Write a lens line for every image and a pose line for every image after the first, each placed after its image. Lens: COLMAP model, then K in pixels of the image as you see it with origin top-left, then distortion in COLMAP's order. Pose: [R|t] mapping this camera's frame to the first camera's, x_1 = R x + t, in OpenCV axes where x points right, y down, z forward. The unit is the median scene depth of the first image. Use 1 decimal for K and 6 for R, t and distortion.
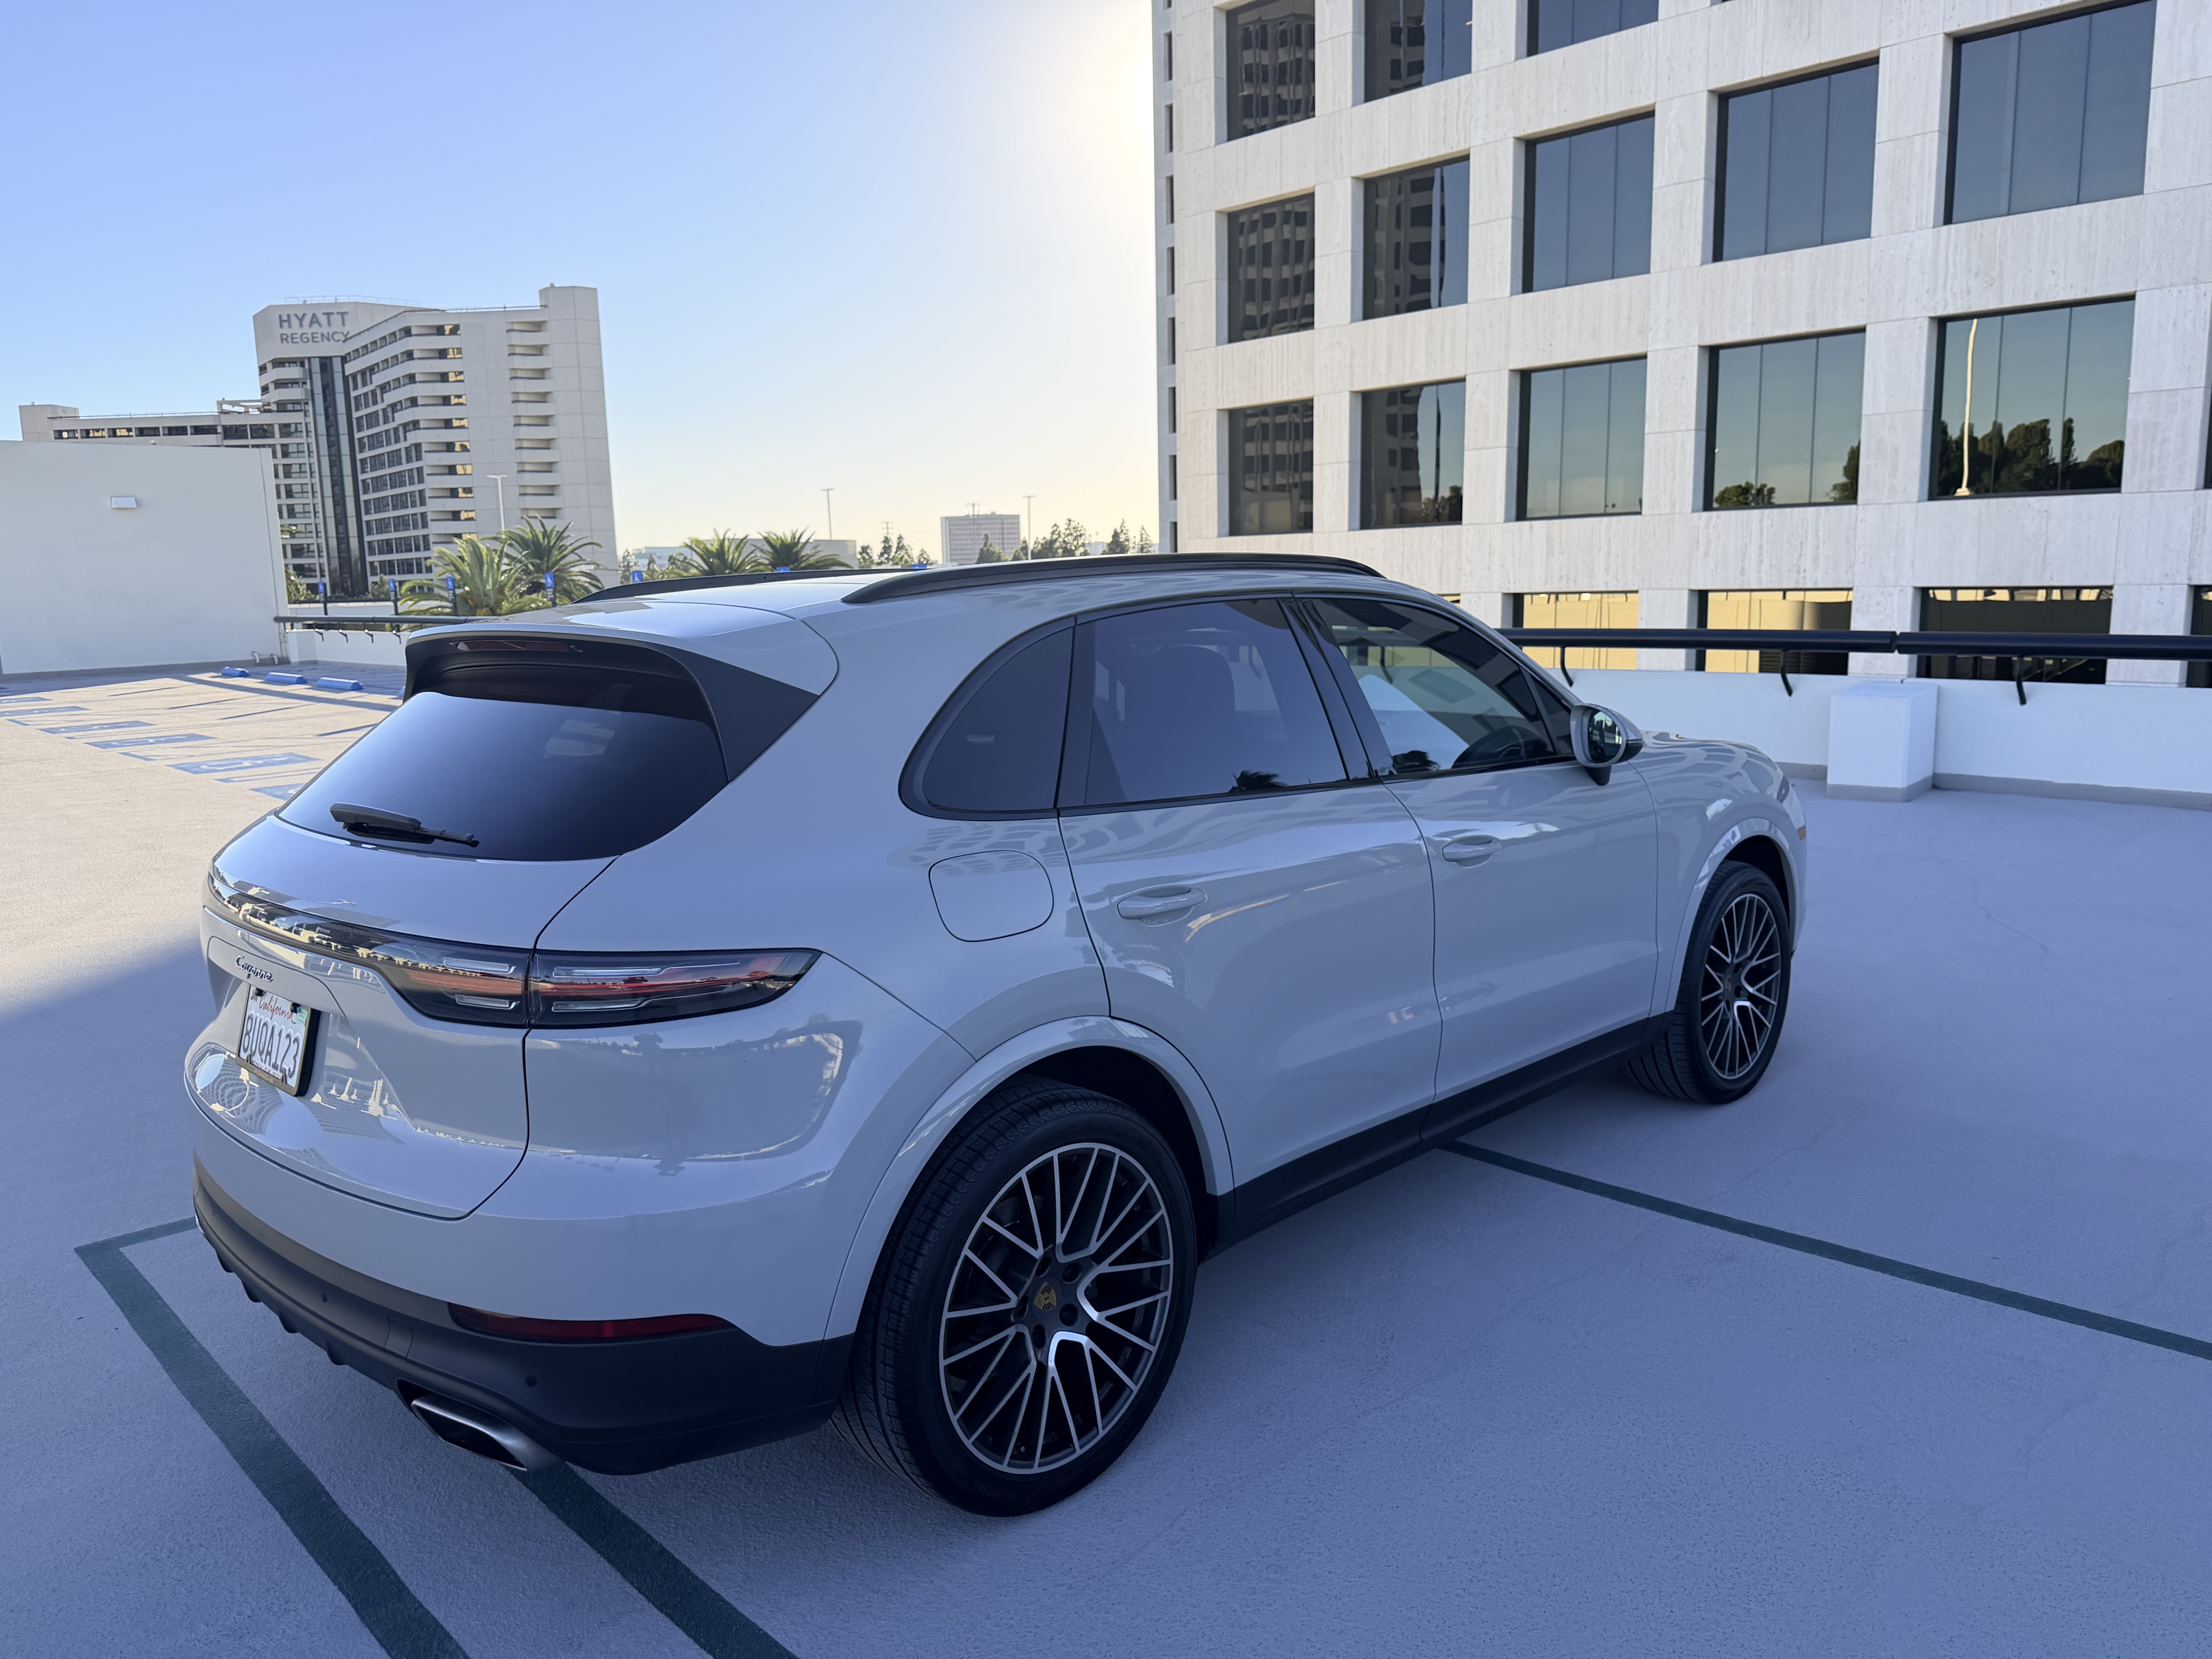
lens RADIAL K [[1536.9, 0, 1118.0], [0, 1536.9, 838.0], [0, 0, 1]] dist [-0.009161, -0.005687]
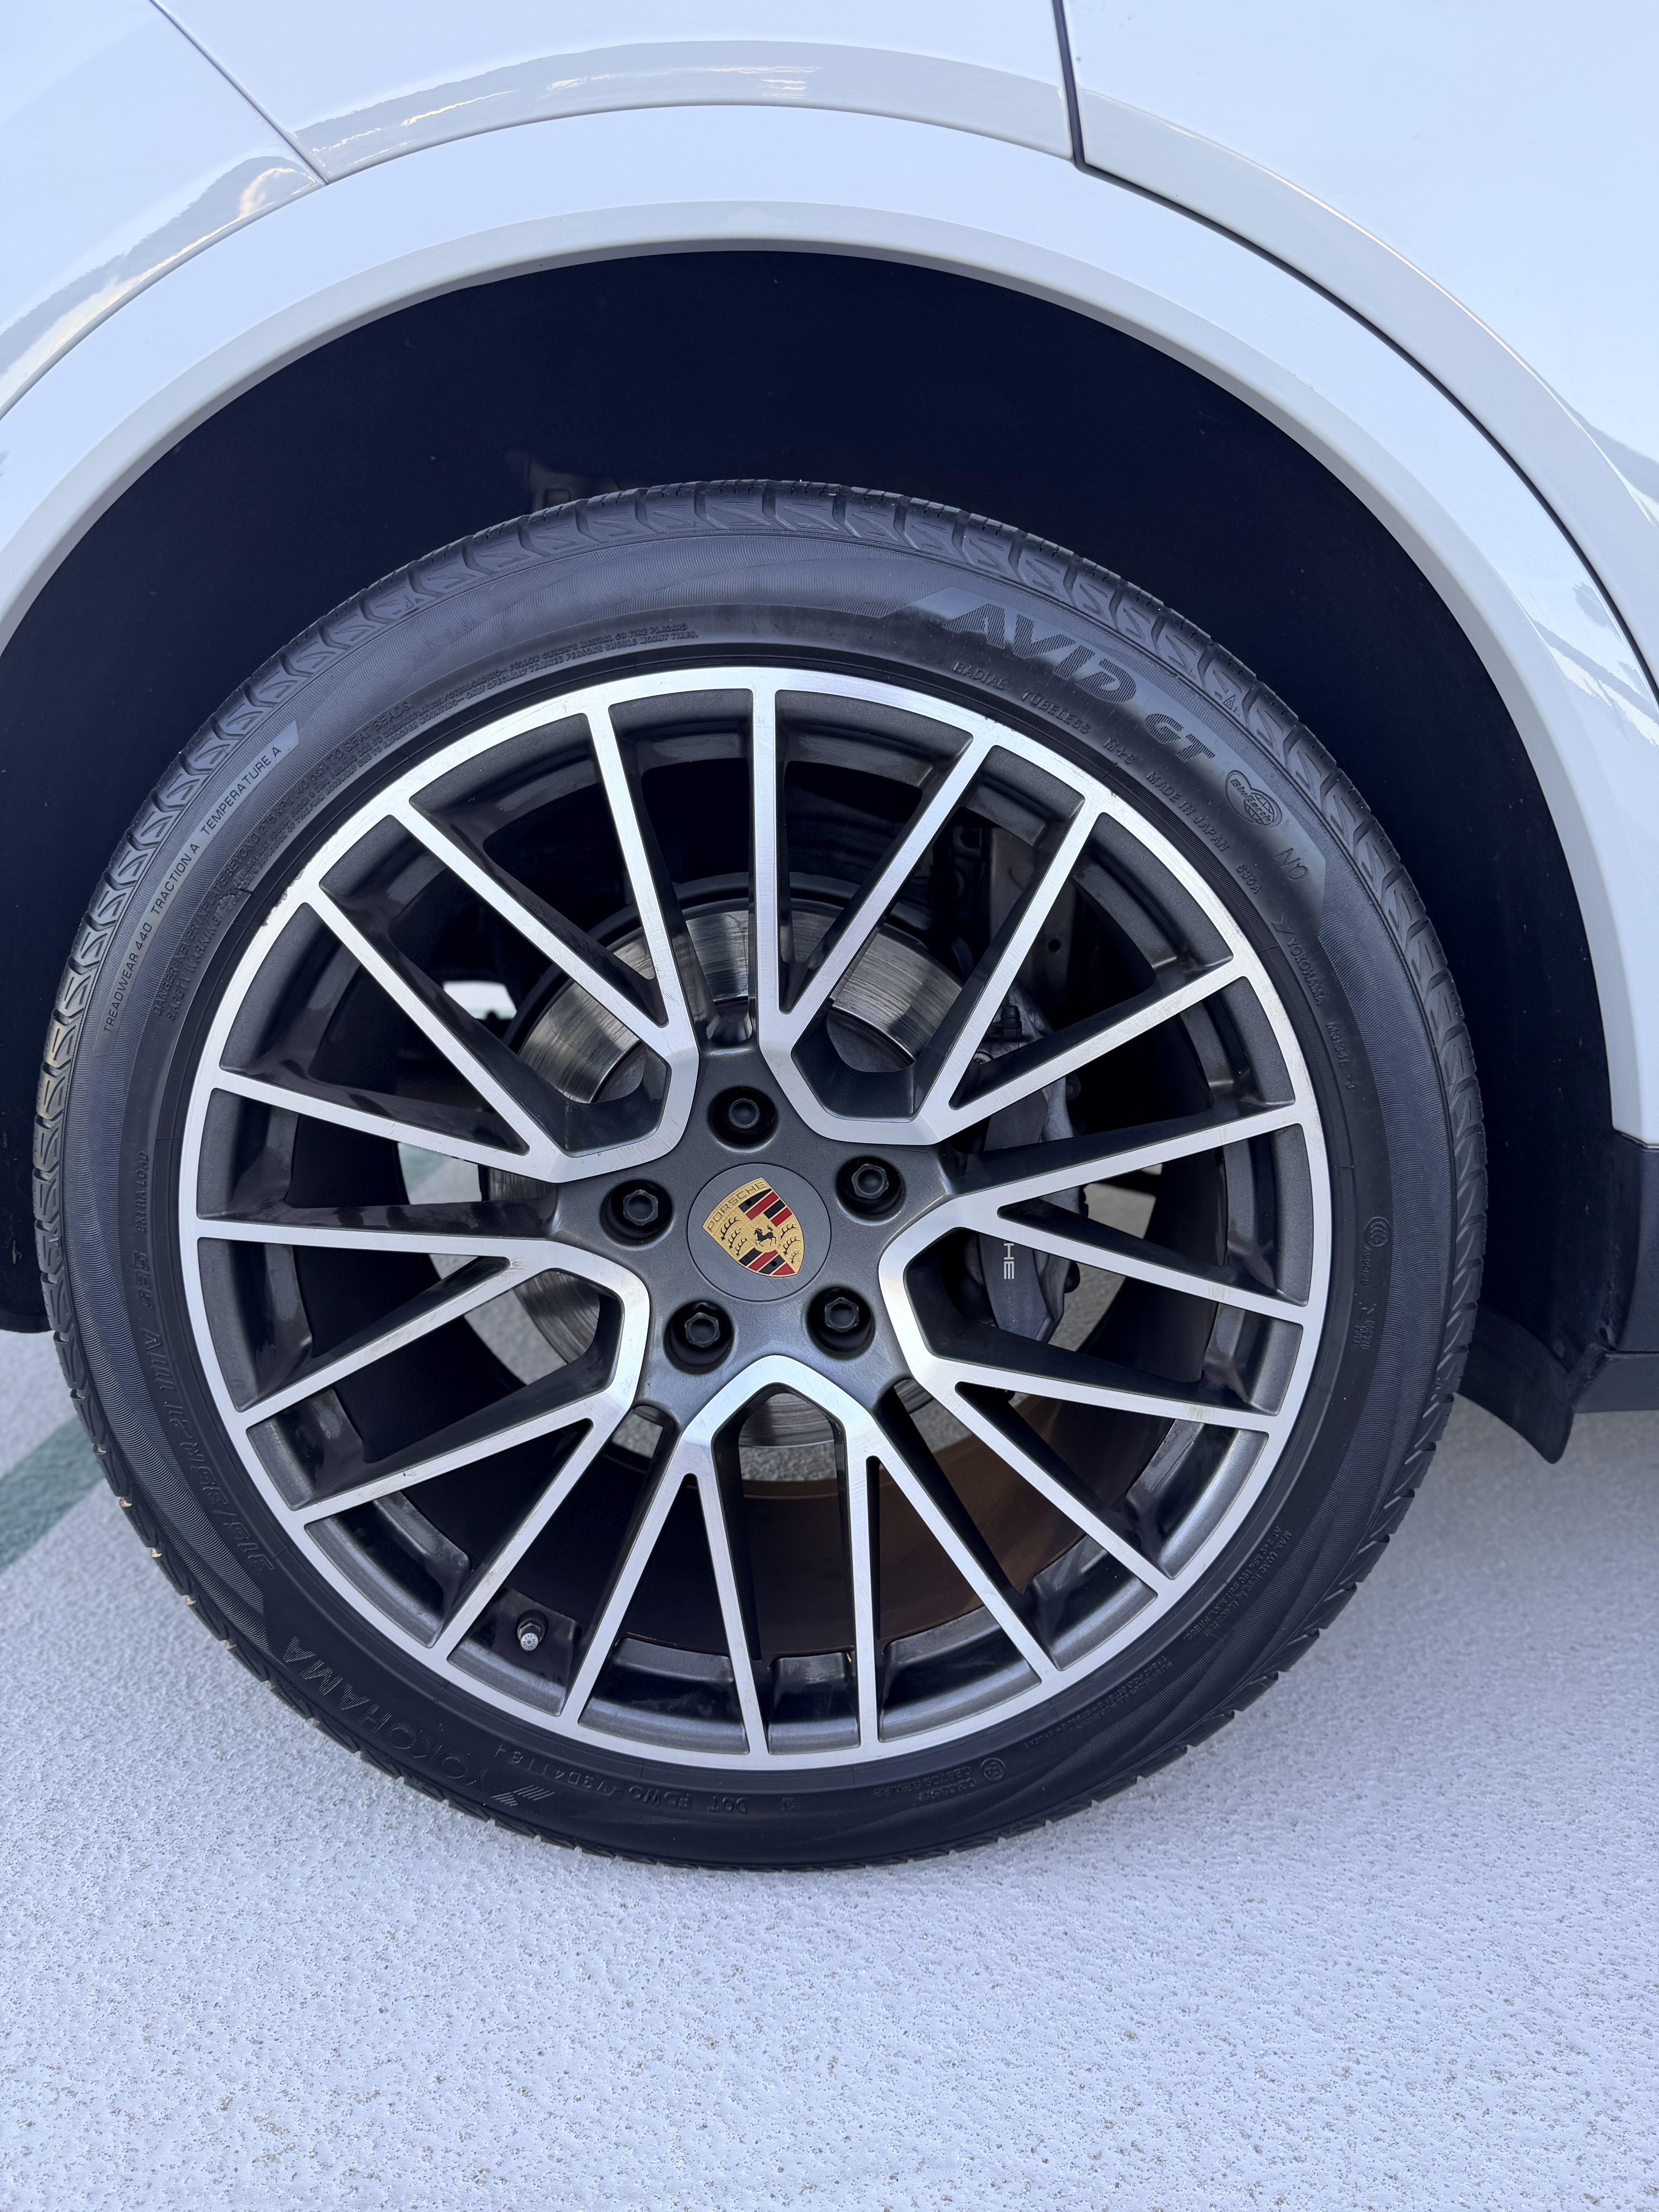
lens RADIAL K [[1525.1, 0, 829.1], [0, 1525.1, 1114.8], [0, 0, 1]] dist [0.051751, -0.002822]
pose [[0.661193, 0.233323, -0.713010, 0.169536], [-0.171208, 0.972256, 0.159392, 0.226363], [0.730418, 0.016685, 0.682796, 0.801121]]
